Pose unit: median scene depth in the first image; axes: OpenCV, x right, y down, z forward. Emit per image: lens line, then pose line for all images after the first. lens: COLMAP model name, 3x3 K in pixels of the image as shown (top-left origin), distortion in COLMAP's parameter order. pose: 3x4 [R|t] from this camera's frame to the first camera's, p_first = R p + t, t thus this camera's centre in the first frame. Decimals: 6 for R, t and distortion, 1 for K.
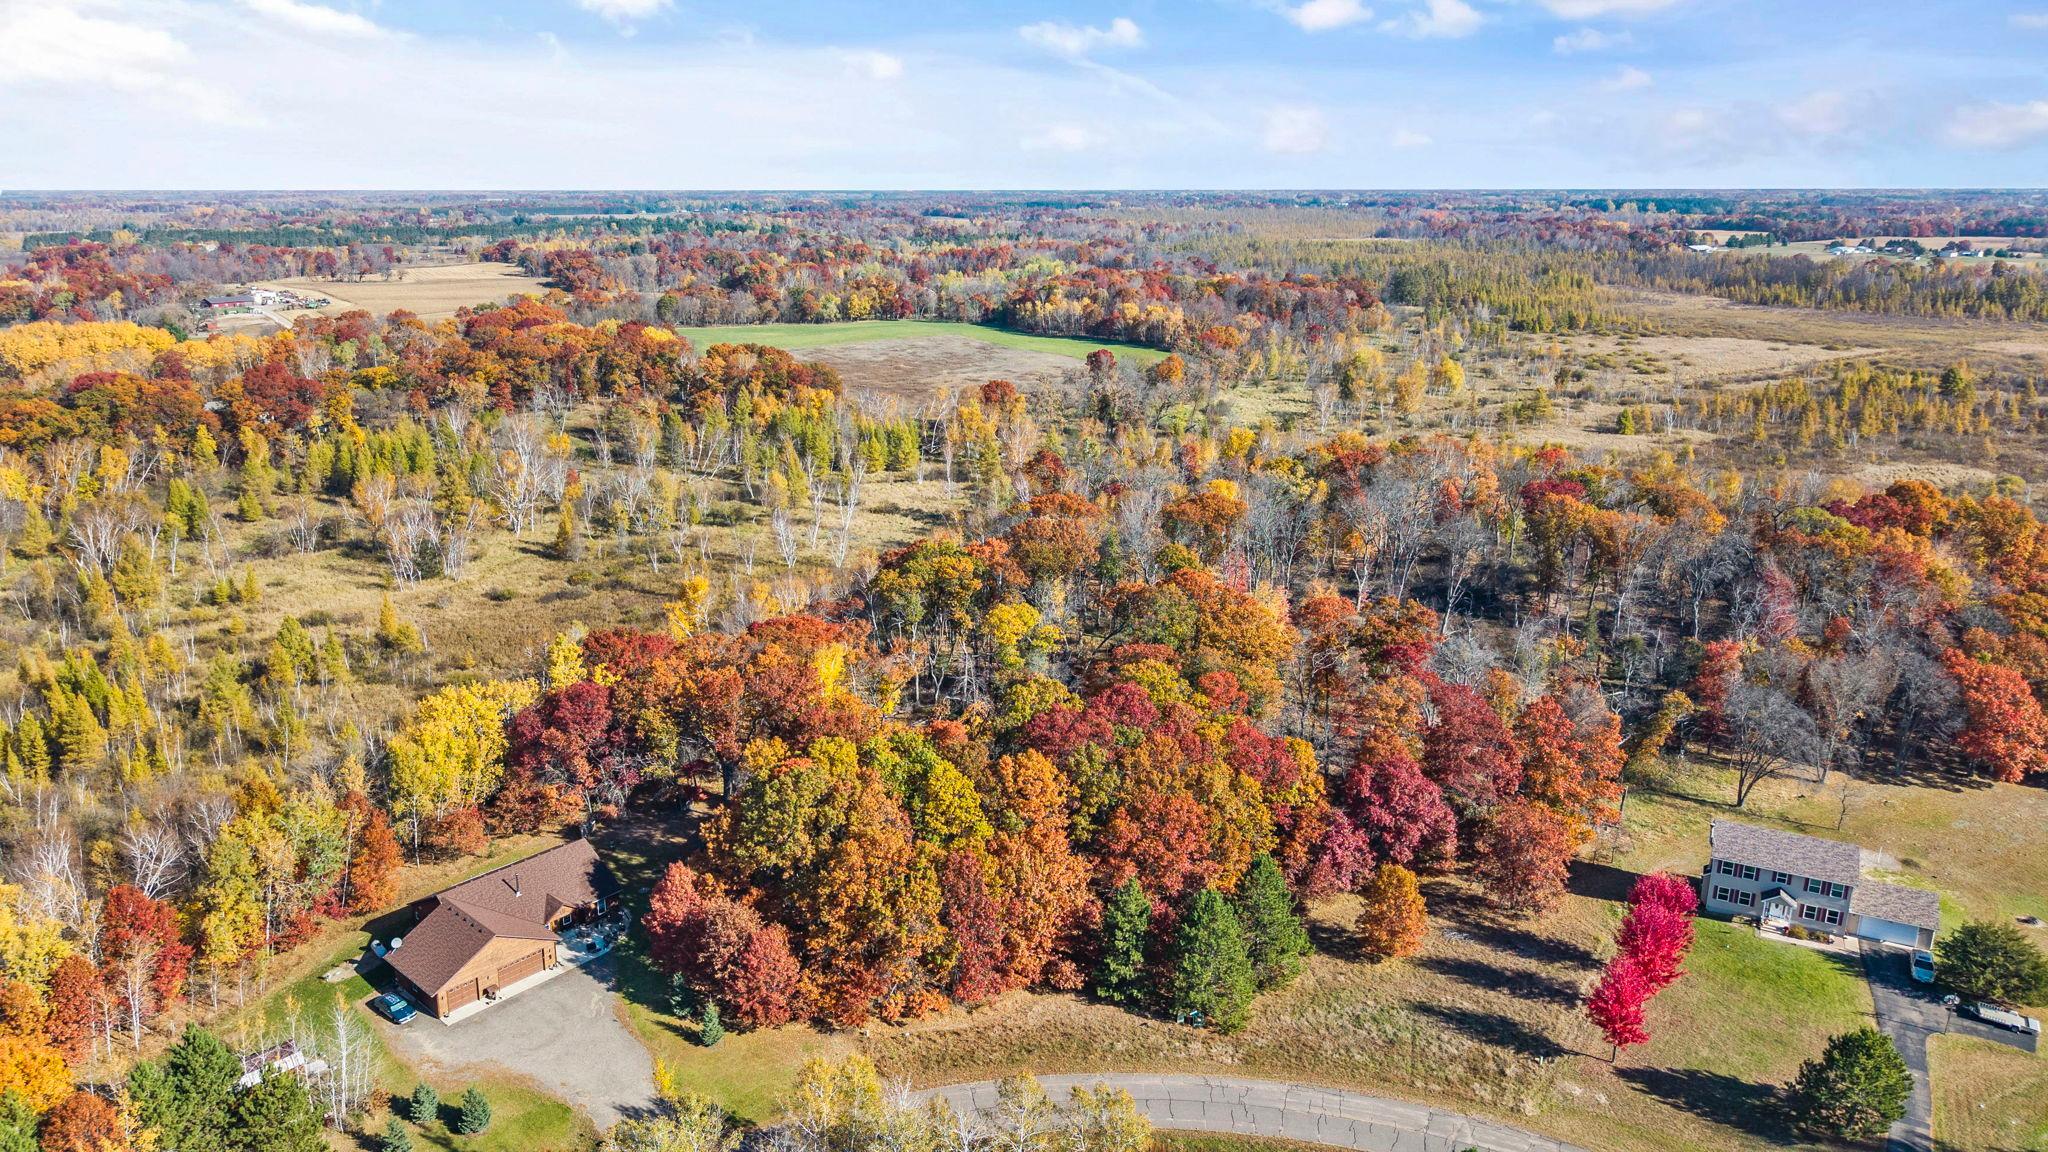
lens RADIAL K [[1459.0, 0, 1027.2], [0, 1459.0, 464.4], [0, 0, 1]] dist [0.051260, -0.120755]
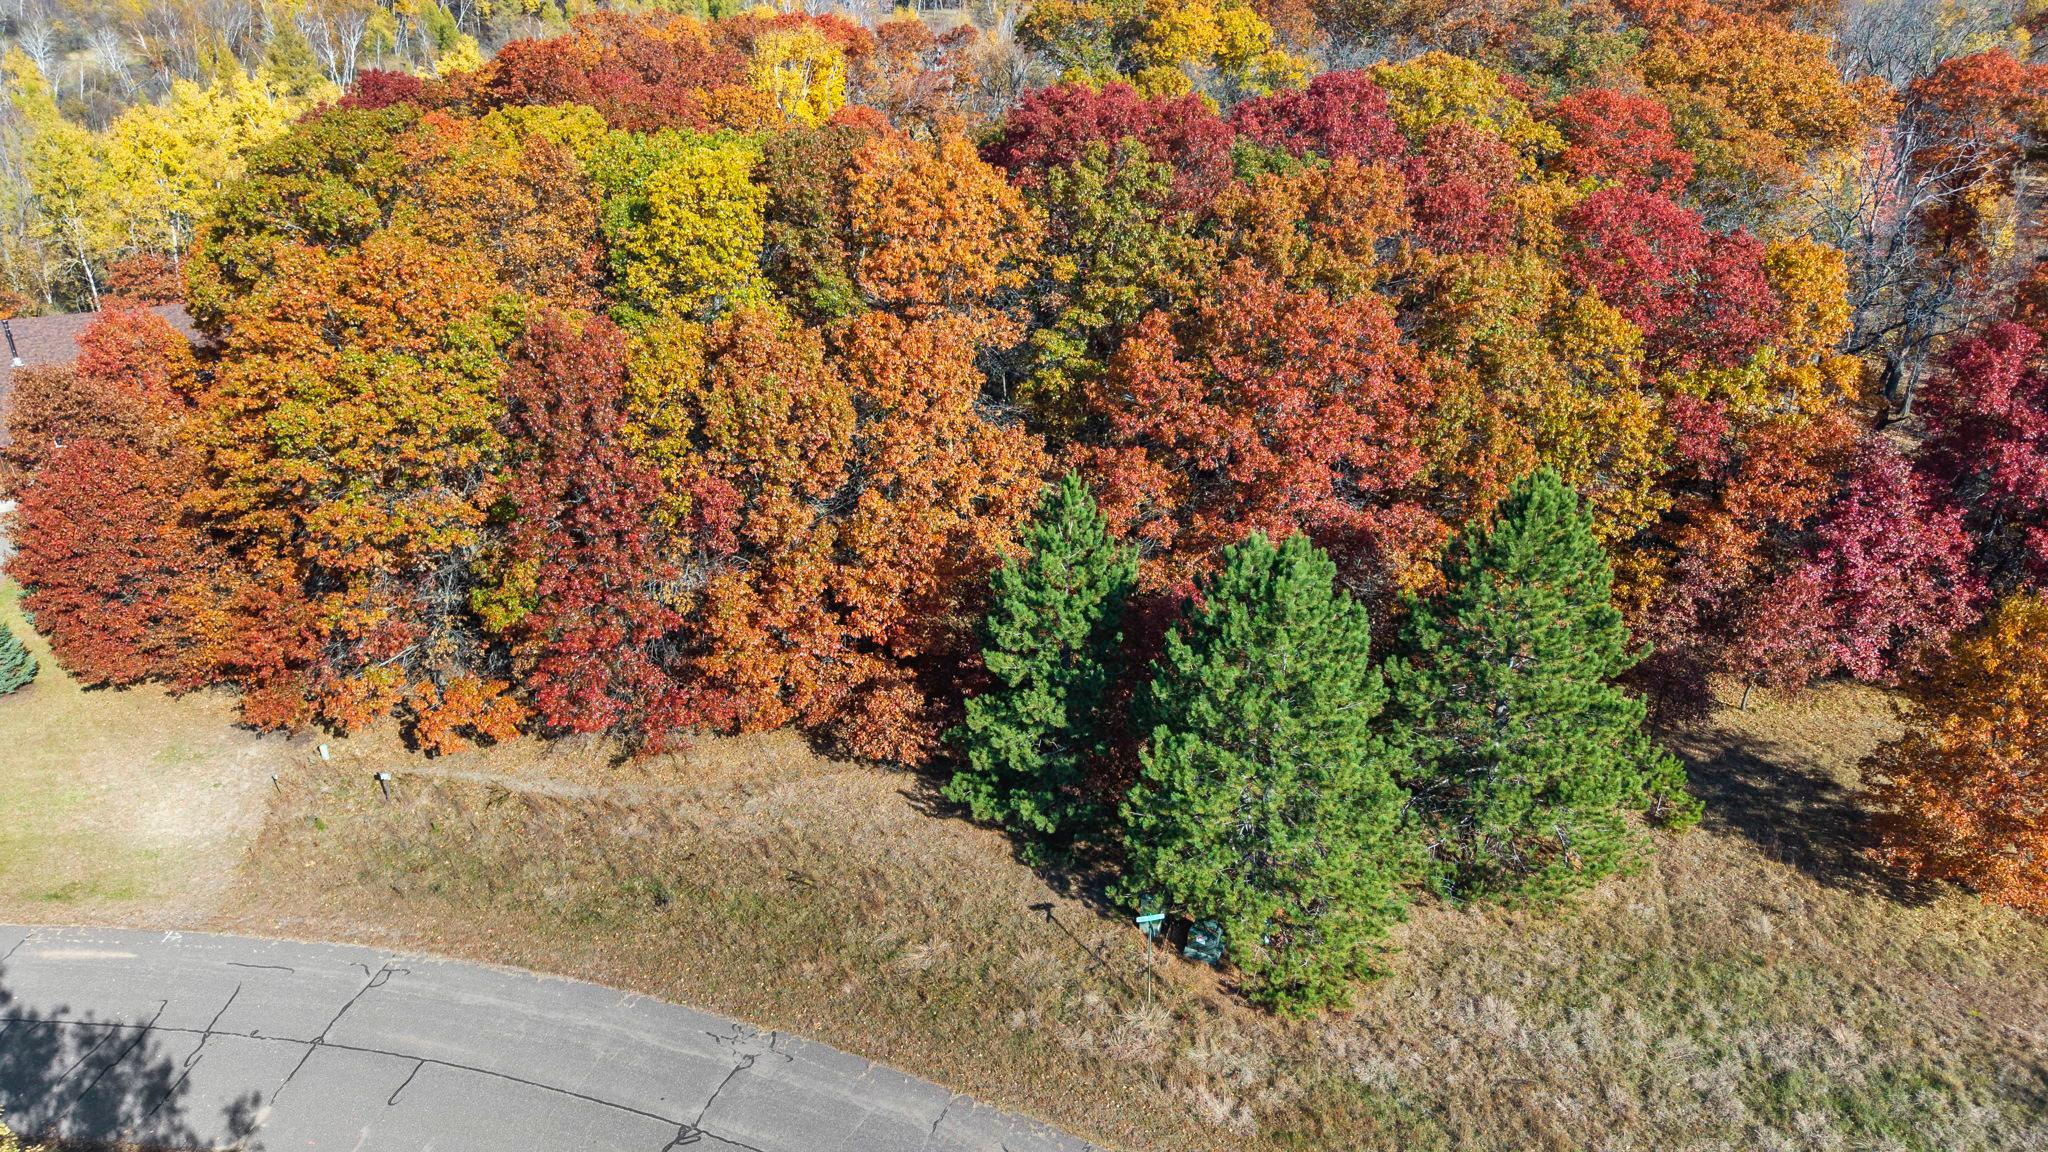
lens RADIAL K [[1379.9, 0, 1034.6], [0, 1379.9, 553.4], [0, 0, 1]] dist [0.001182, -0.006333]
pose [[0.913904, 0.157230, -0.374243, 0.157288], [-0.076794, 0.972259, 0.220942, 0.206819], [0.398600, -0.173180, 0.900626, 0.640814]]
